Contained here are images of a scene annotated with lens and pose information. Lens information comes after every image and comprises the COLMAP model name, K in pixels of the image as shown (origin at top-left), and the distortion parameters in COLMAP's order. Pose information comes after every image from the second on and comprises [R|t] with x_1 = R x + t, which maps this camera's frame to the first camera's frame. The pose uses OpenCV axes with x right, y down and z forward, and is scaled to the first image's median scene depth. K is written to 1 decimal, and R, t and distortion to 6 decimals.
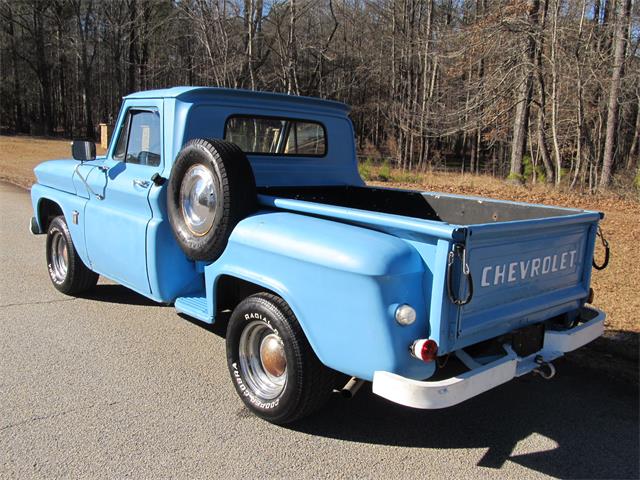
lens RADIAL K [[629.0, 0, 322.8], [0, 629.0, 240.7], [0, 0, 1]] dist [-0.057770, 0.000000]
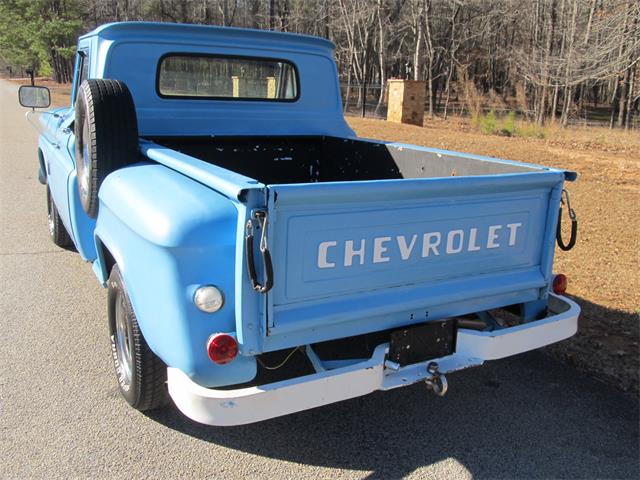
lens RADIAL K [[629.0, 0, 319.0], [0, 629.0, 241.1], [0, 0, 1]] dist [-0.057770, 0.000000]
pose [[0.970333, 0.044832, -0.237580, 0.361955], [-0.027586, 0.996770, 0.075429, -0.012222], [0.240194, -0.066637, 0.968435, 0.237270]]
